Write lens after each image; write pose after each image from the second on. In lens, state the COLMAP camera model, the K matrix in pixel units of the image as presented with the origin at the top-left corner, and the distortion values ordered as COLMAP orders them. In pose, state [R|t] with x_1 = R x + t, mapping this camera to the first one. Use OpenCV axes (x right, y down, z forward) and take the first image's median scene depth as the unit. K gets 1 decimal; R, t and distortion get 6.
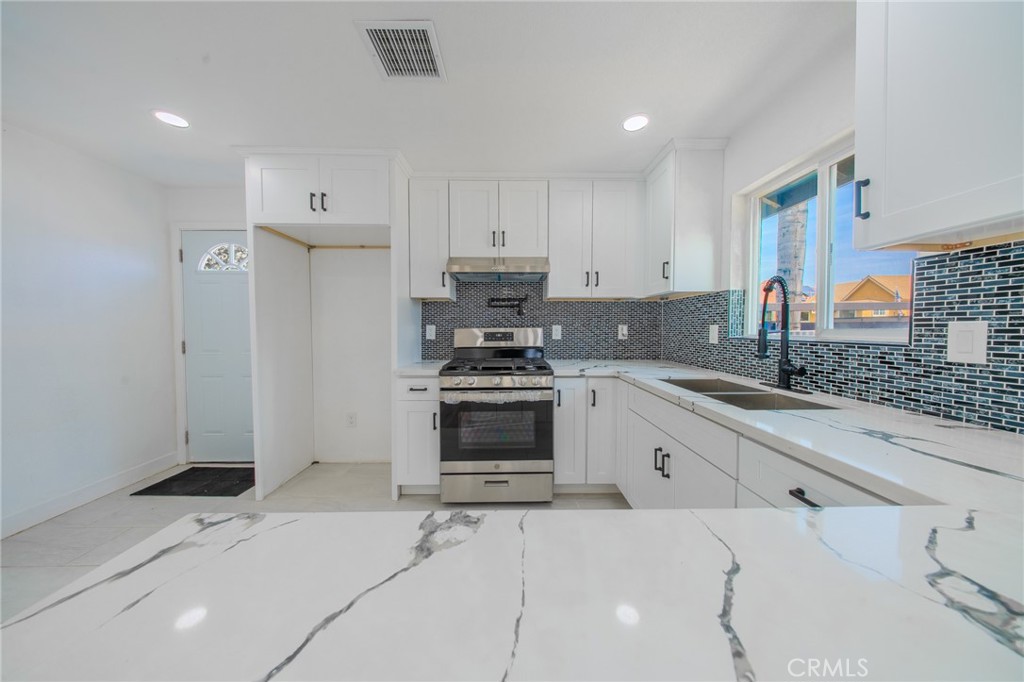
lens RADIAL K [[306.1, 0, 512.4], [0, 306.1, 337.1], [0, 0, 1]] dist [0.000929, -0.002103]
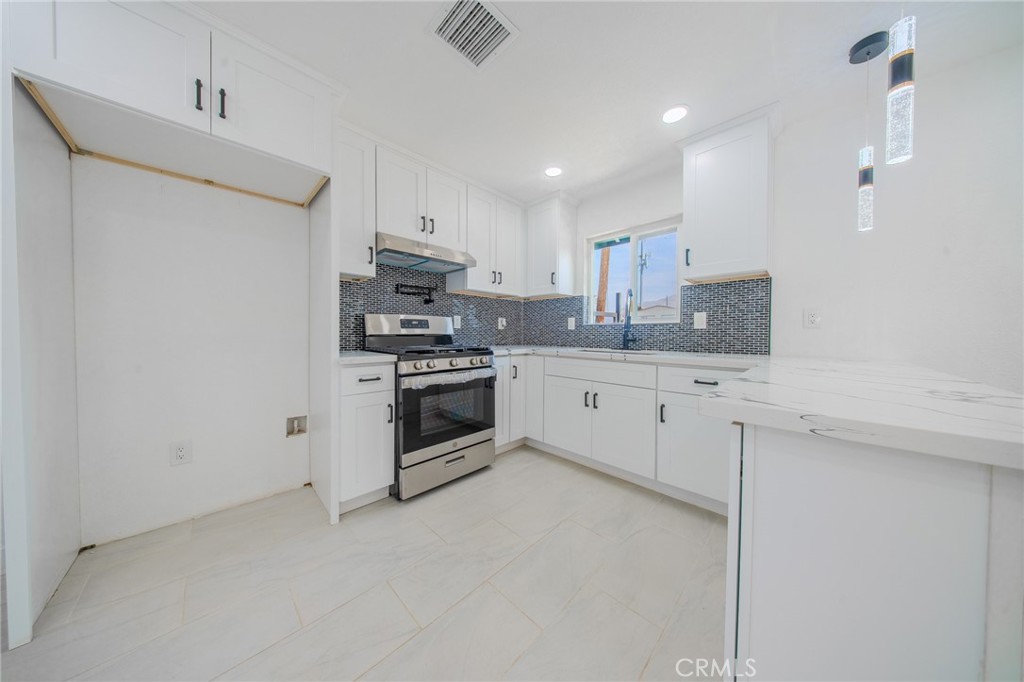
lens RADIAL K [[297.8, 0, 508.3], [0, 297.8, 338.0], [0, 0, 1]] dist [0.000609, -0.001991]
pose [[0.723478, -0.007188, 0.690310, -0.541740], [0.014805, 0.999877, -0.005104, 0.059098], [-0.690189, 0.013913, 0.723496, 0.118369]]
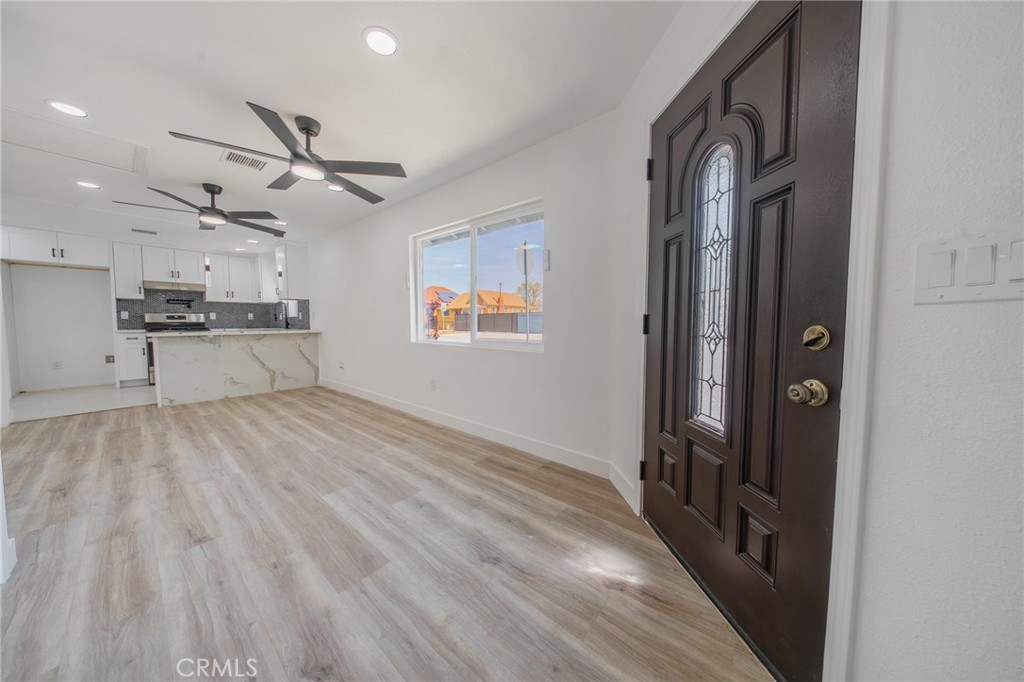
lens RADIAL K [[319.1, 0, 515.1], [0, 319.1, 337.7], [0, 0, 1]] dist [-0.000696, -0.001976]
pose [[0.647634, -0.038981, 0.760953, -0.232889], [0.022159, 0.999232, 0.032327, 0.135552], [-0.761629, -0.004074, 0.648001, -2.542808]]
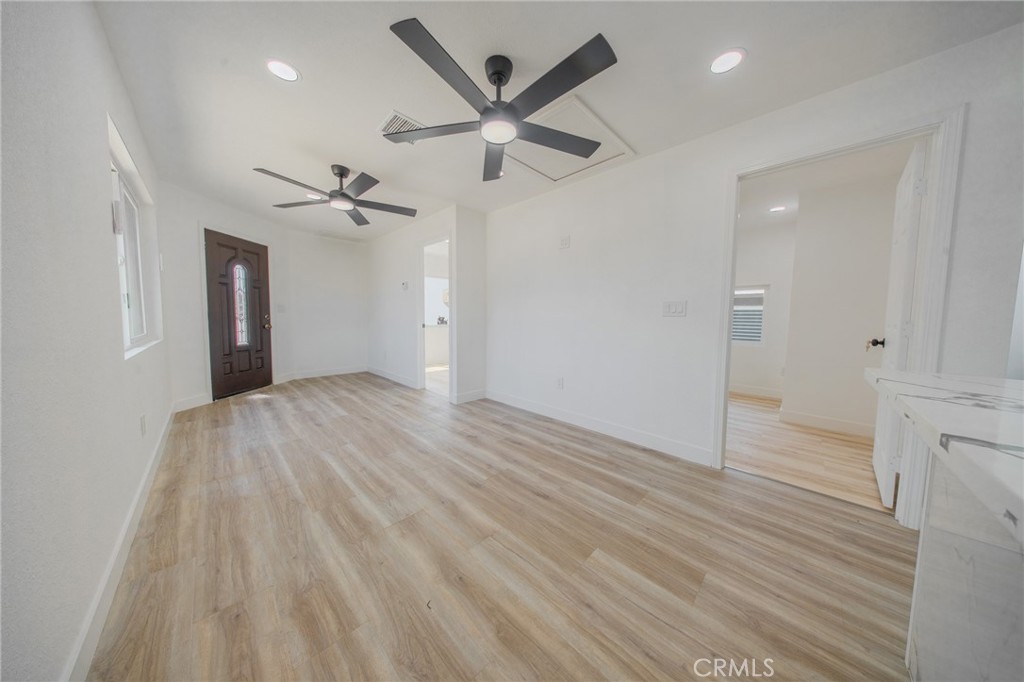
lens RADIAL K [[299.9, 0, 512.2], [0, 299.9, 337.8], [0, 0, 1]] dist [0.000999, -0.002010]
pose [[-0.718351, 0.038751, -0.694601, 0.472144], [-0.034043, 0.995293, 0.090733, 0.058224], [0.694848, 0.088824, -0.713650, -0.095243]]
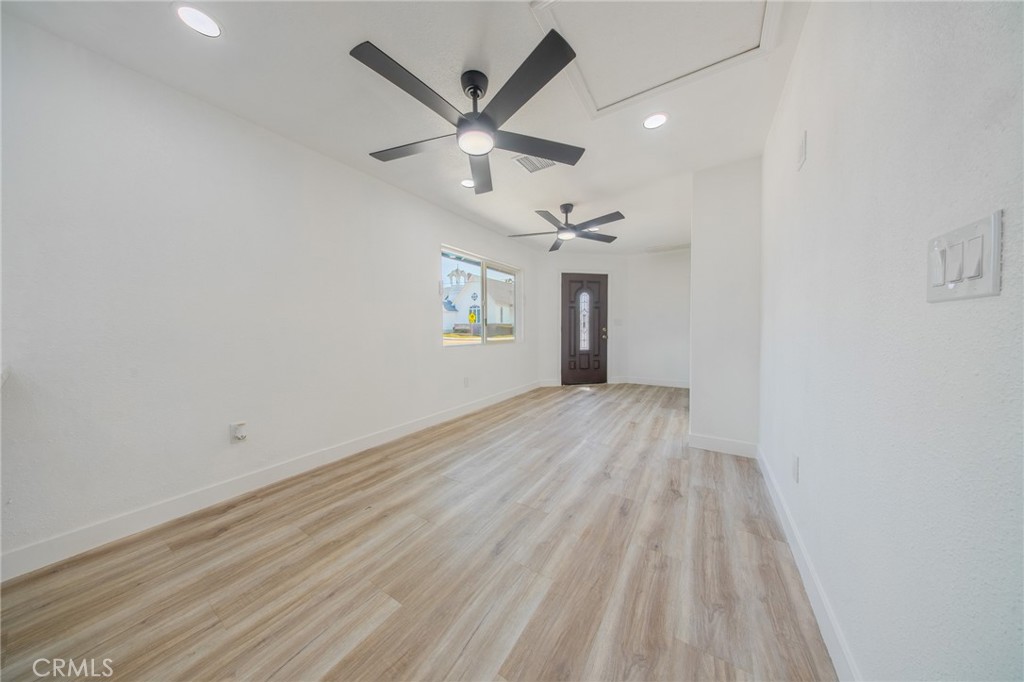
lens RADIAL K [[302.9, 0, 513.4], [0, 302.9, 338.0], [0, 0, 1]] dist [0.000931, -0.002124]
pose [[-0.833872, -0.011169, 0.551845, -0.488576], [0.023645, 0.998155, 0.055931, 0.065096], [-0.551451, 0.059688, -0.832069, -0.081512]]
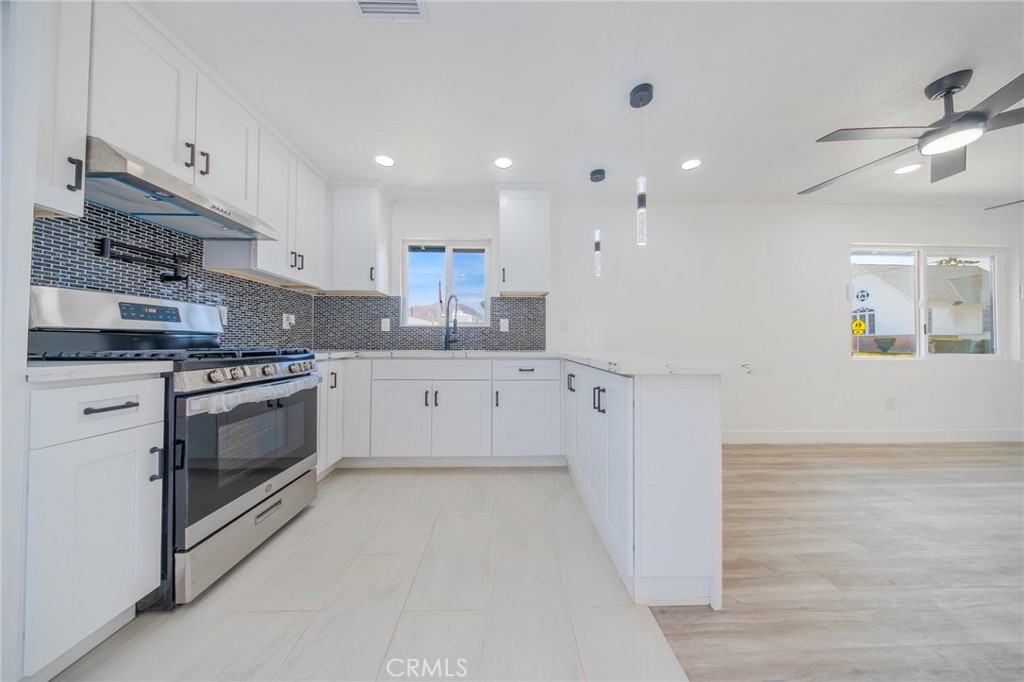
lens RADIAL K [[302.9, 0, 513.4], [0, 302.9, 338.0], [0, 0, 1]] dist [0.000931, -0.002124]
pose [[-0.007487, 0.016315, 0.999839, -0.688405], [0.026636, 0.999515, -0.016110, 0.081466], [-0.999617, 0.026511, -0.007918, 0.362408]]
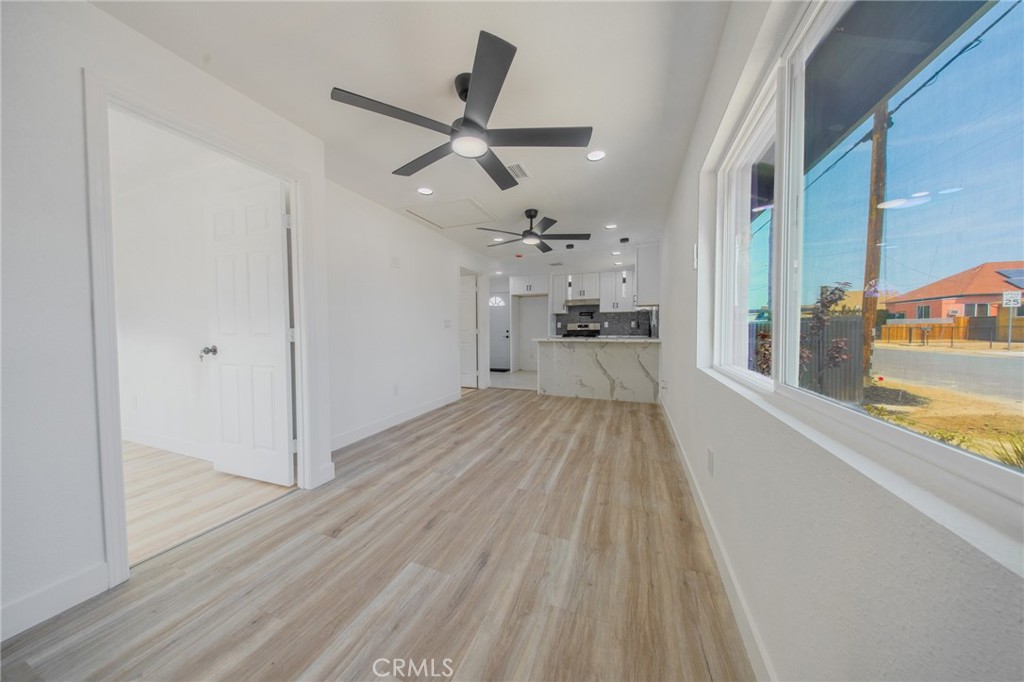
lens RADIAL K [[310.7, 0, 508.7], [0, 310.7, 339.4], [0, 0, 1]] dist [0.000394, -0.000013]
pose [[0.921393, 0.008031, -0.388549, 0.484011], [-0.005782, 0.999959, 0.006958, 0.114934], [0.388589, -0.004164, 0.921402, -2.110073]]
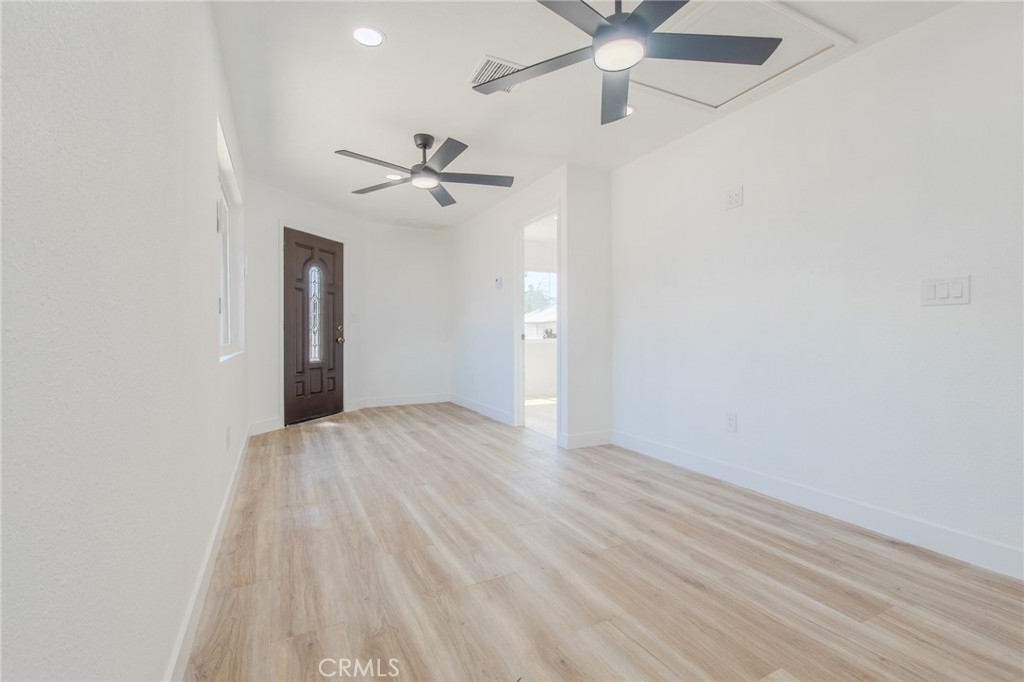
lens RADIAL K [[455.7, 0, 512.7], [0, 455.7, 338.7], [0, 0, 1]] dist [0.010690, -0.007689]
pose [[-0.899096, 0.006231, -0.437708, 0.496052], [-0.012596, 0.999116, 0.040098, 0.099073], [0.437571, 0.041566, -0.898223, -0.019666]]
